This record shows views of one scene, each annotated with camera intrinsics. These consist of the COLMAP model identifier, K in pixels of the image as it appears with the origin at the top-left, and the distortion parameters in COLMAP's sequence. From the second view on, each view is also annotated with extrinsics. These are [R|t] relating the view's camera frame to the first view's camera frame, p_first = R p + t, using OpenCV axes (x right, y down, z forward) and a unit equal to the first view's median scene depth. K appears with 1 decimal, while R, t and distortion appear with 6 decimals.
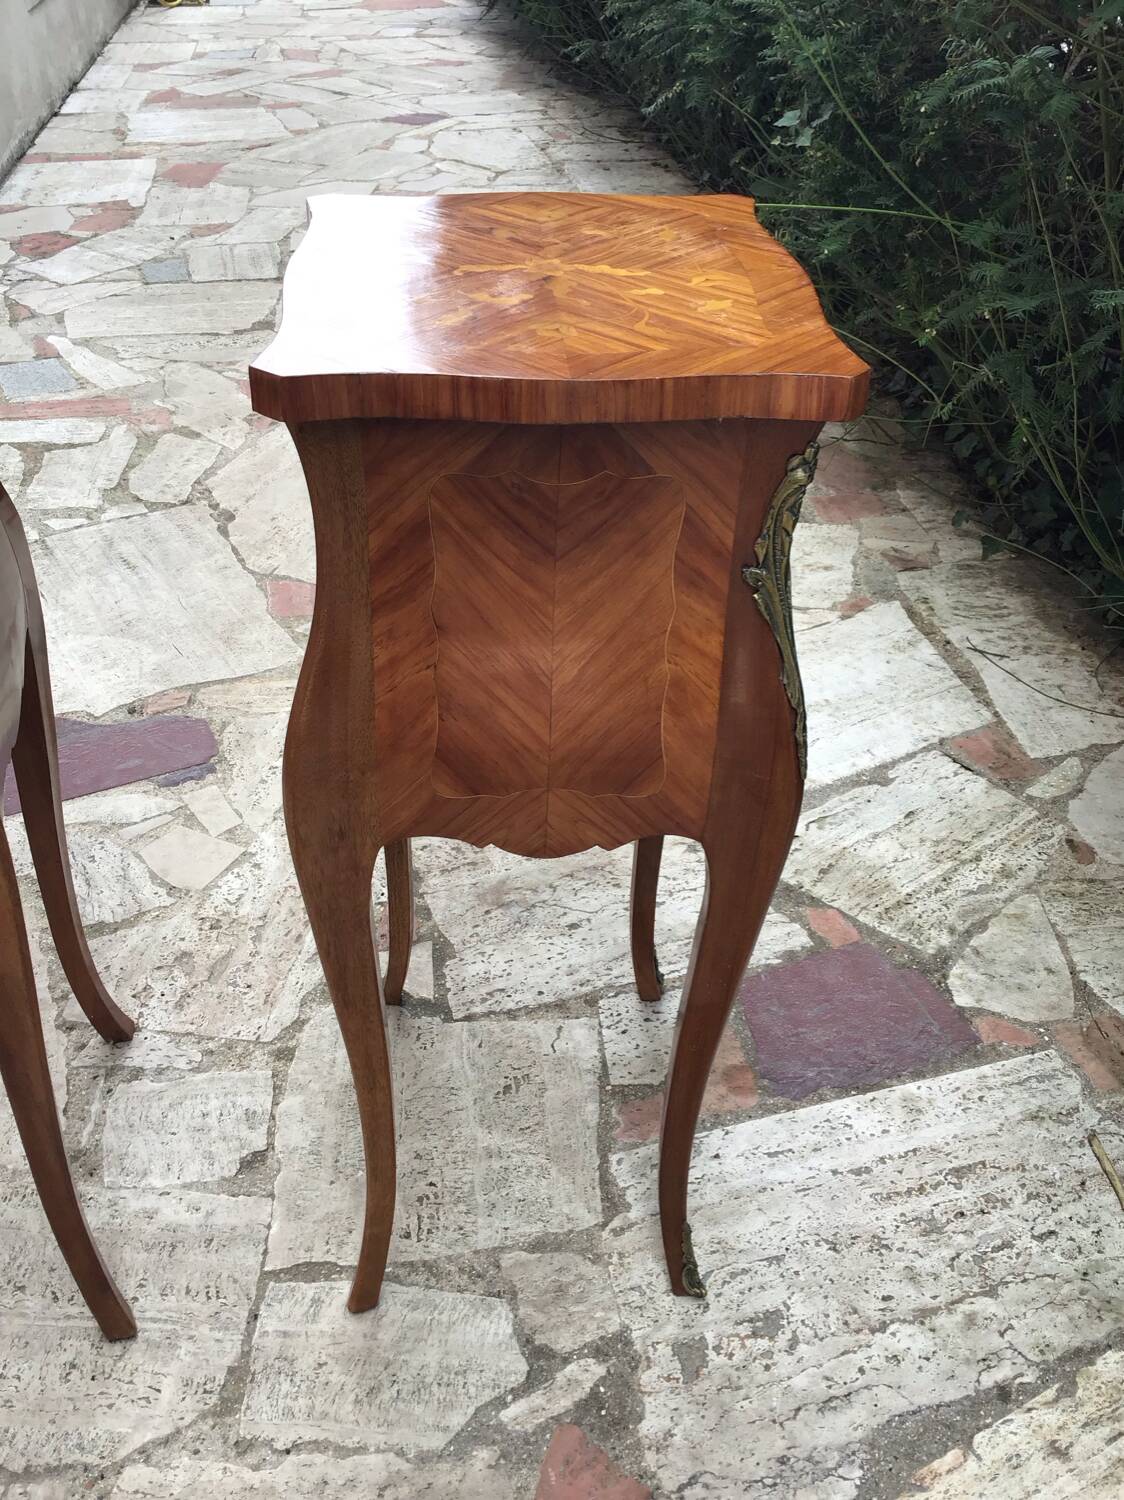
lens RADIAL K [[1360.7, 0, 578.5], [0, 1360.7, 751.5], [0, 0, 1]] dist [0.018248, 0.000000]
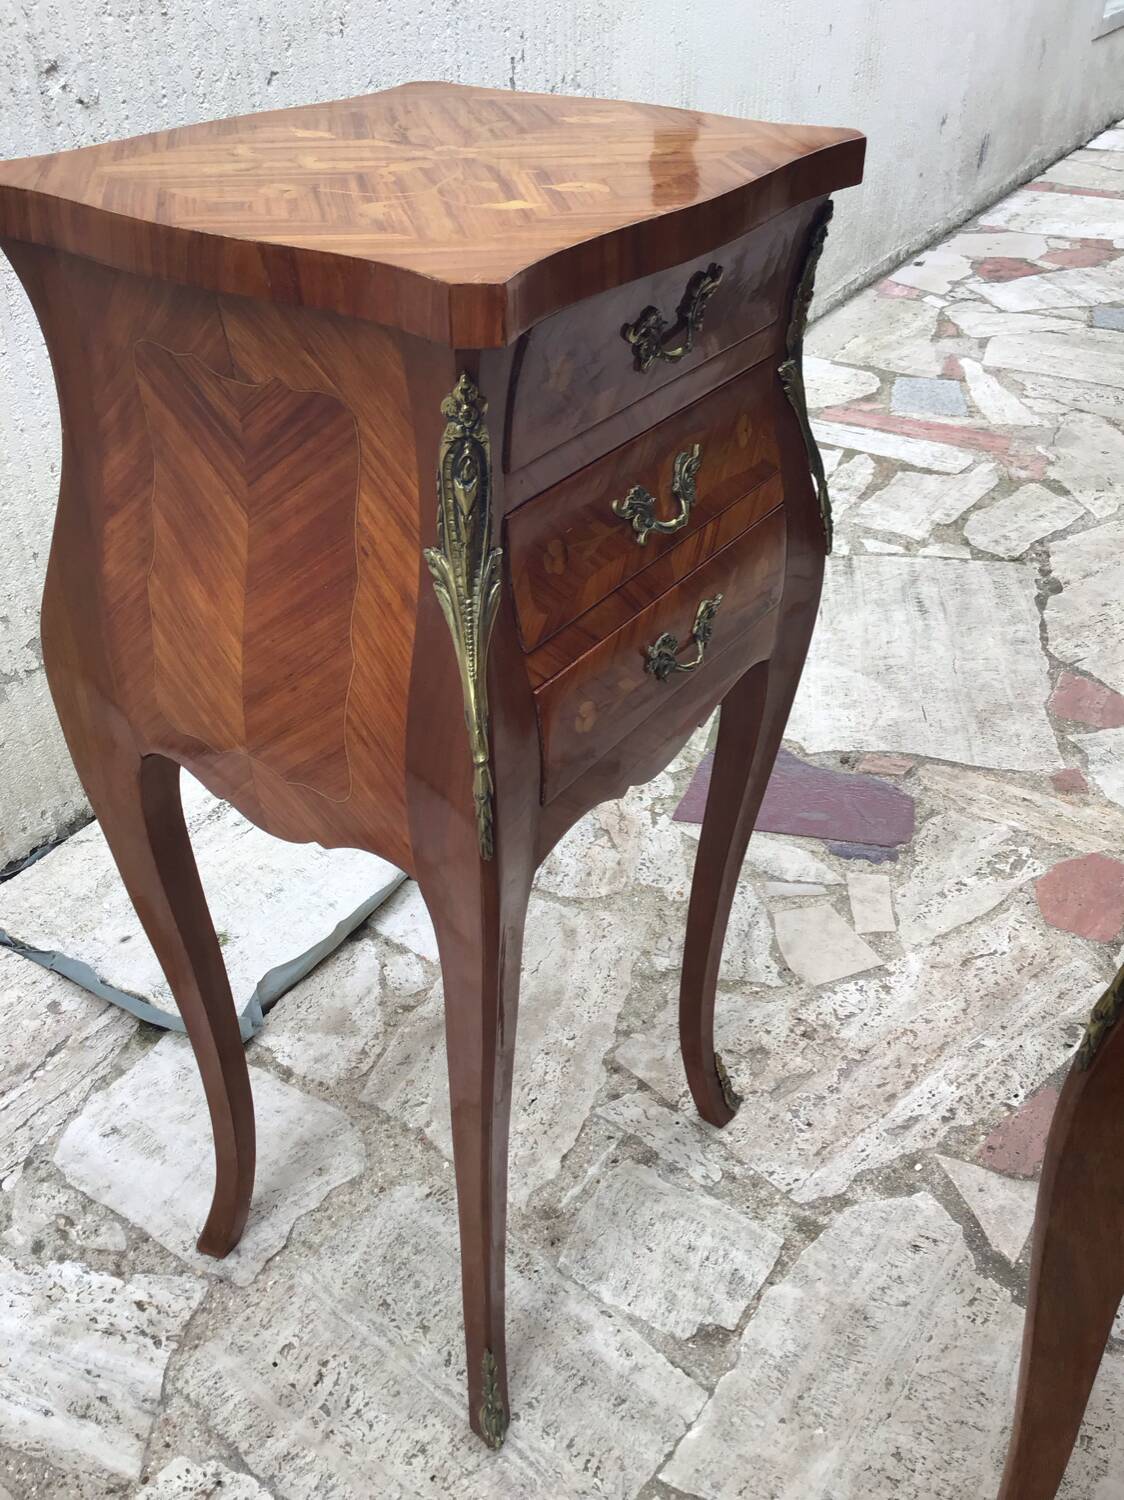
lens RADIAL K [[1360.7, 0, 542.7], [0, 1360.7, 749.6], [0, 0, 1]] dist [0.018248, 0.000000]
pose [[0.762953, 0.343574, -0.547594, 0.009217], [-0.361513, 0.928998, 0.079188, -0.045832], [0.535921, 0.137546, 0.832988, 0.192171]]
